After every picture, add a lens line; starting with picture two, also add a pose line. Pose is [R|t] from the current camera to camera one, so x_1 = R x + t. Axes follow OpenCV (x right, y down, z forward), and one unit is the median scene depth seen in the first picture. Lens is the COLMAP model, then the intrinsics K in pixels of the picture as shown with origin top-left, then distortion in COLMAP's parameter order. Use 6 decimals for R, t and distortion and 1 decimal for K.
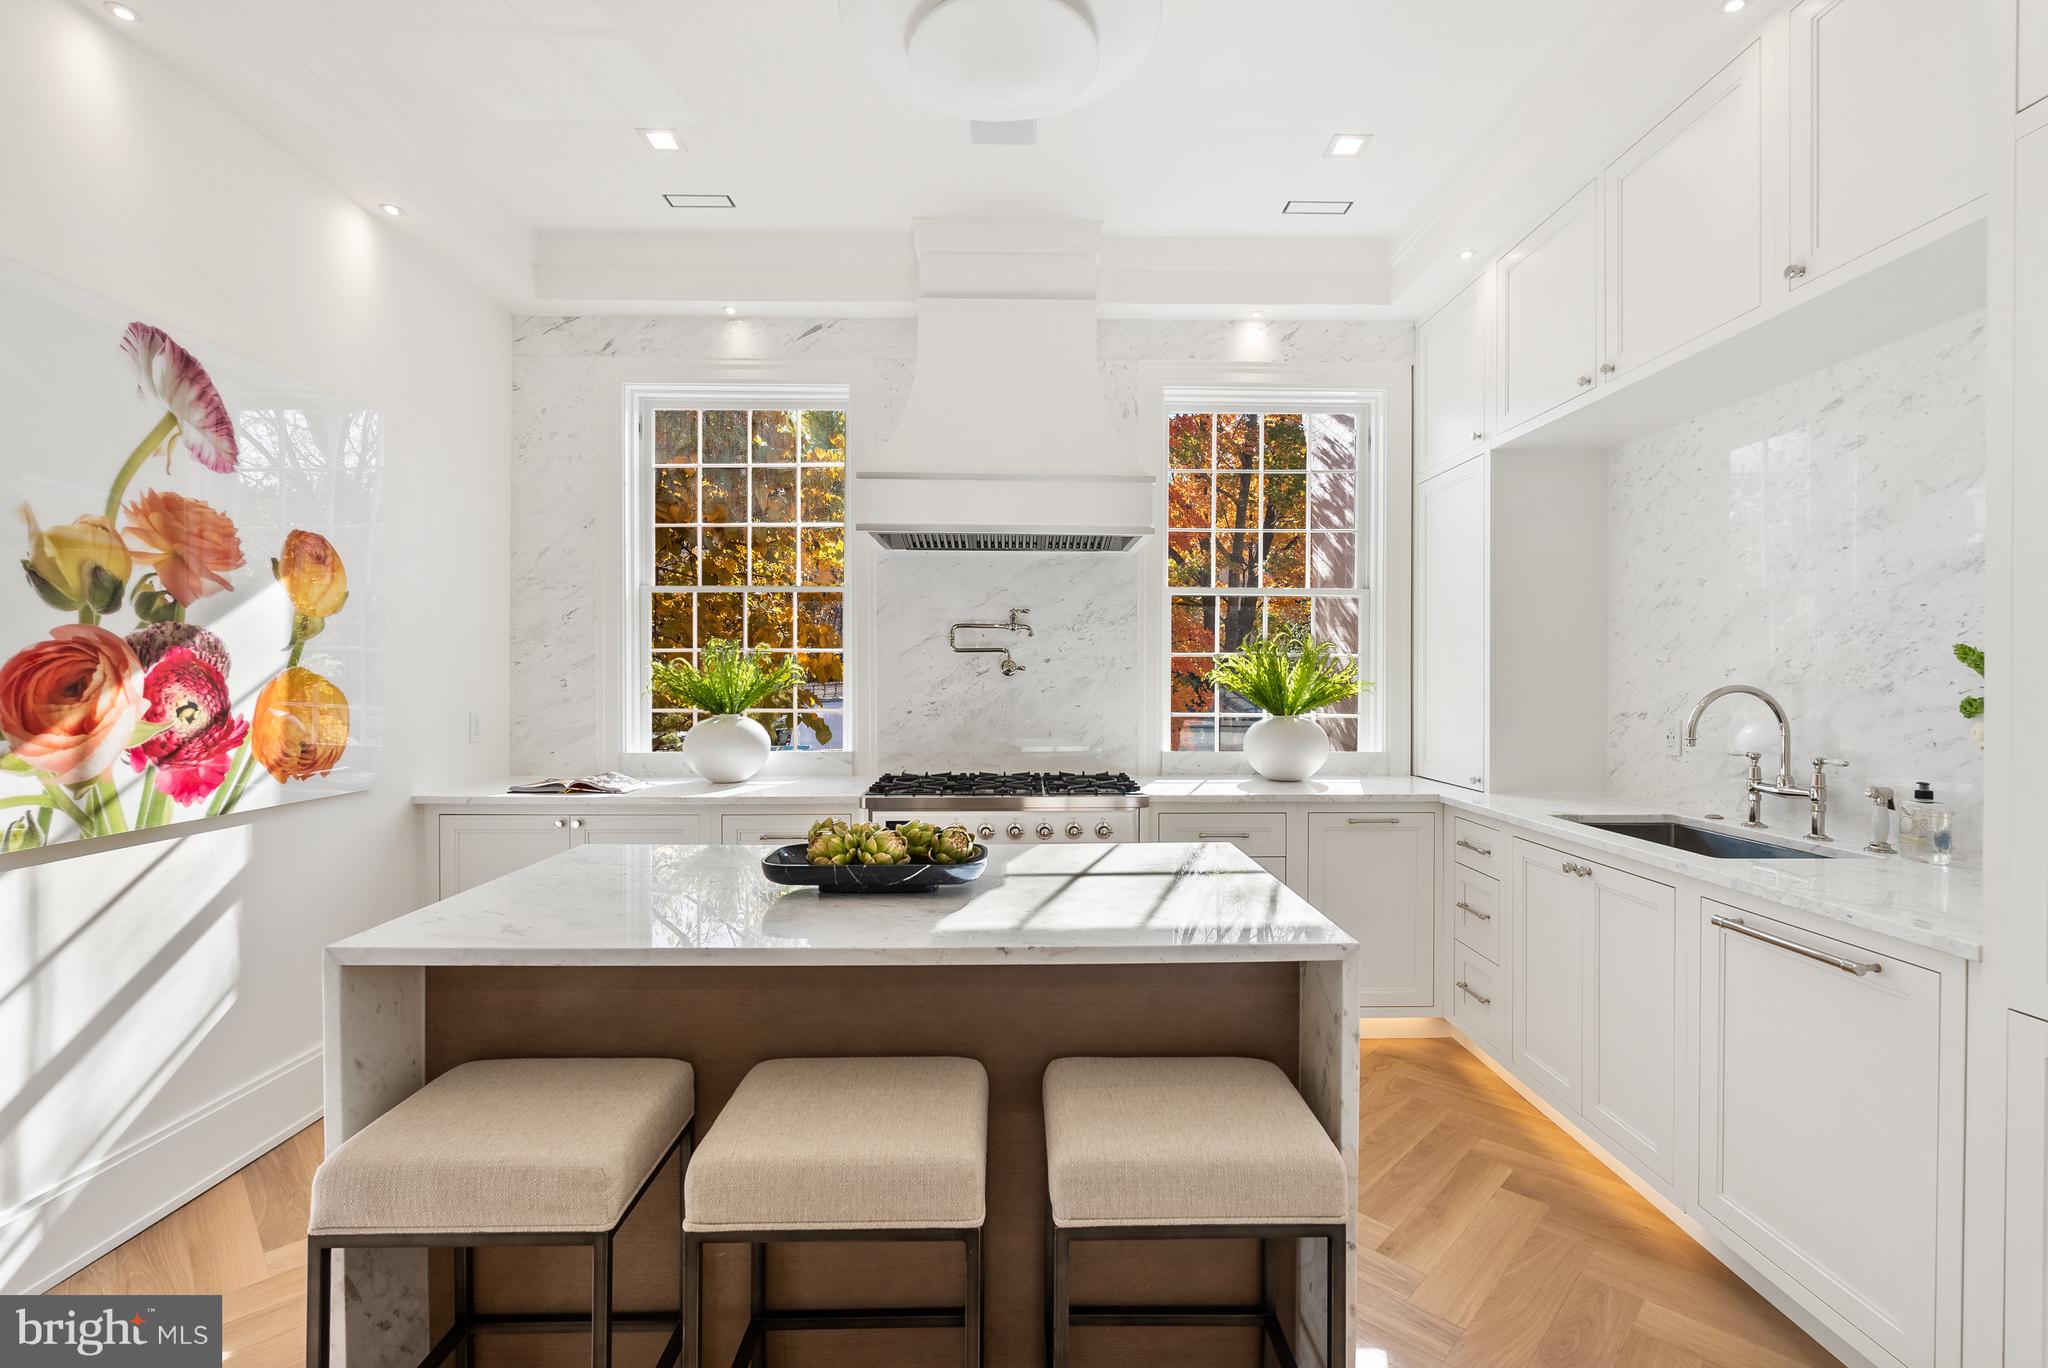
lens RADIAL K [[914.3, 0, 1036.3], [0, 914.3, 686.0], [0, 0, 1]] dist [-0.005903, 0.000307]
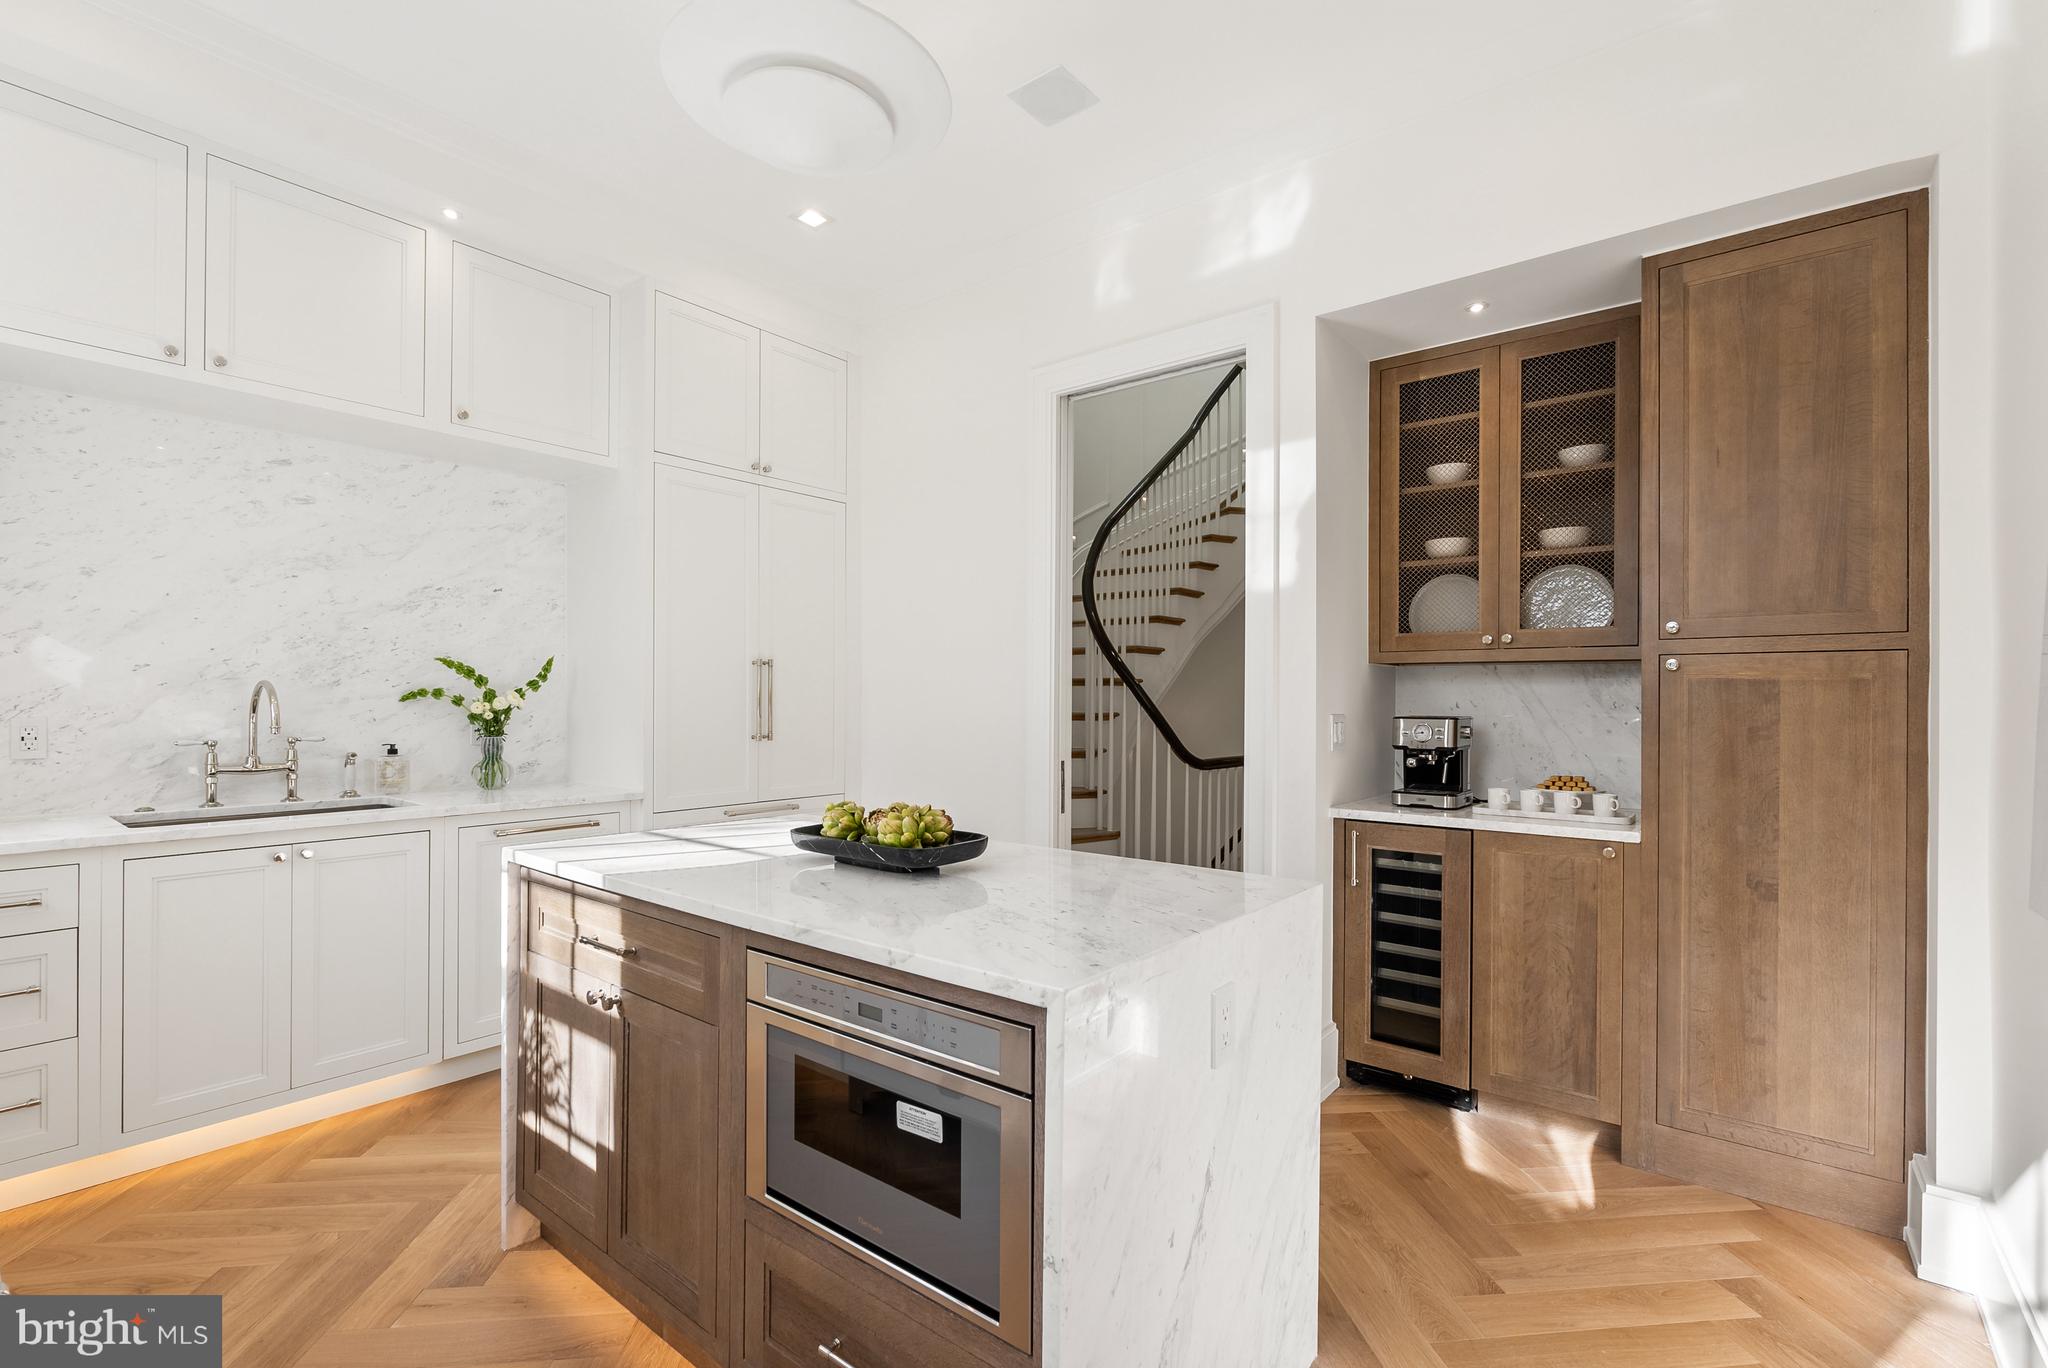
lens RADIAL K [[914.3, 0, 1037.9], [0, 914.3, 690.2], [0, 0, 1]] dist [-0.005903, 0.000307]
pose [[-0.772233, -0.003721, 0.635329, -0.789705], [-0.001919, 0.999992, 0.003525, 0.005786], [-0.635337, 0.001503, -0.772234, 1.357926]]
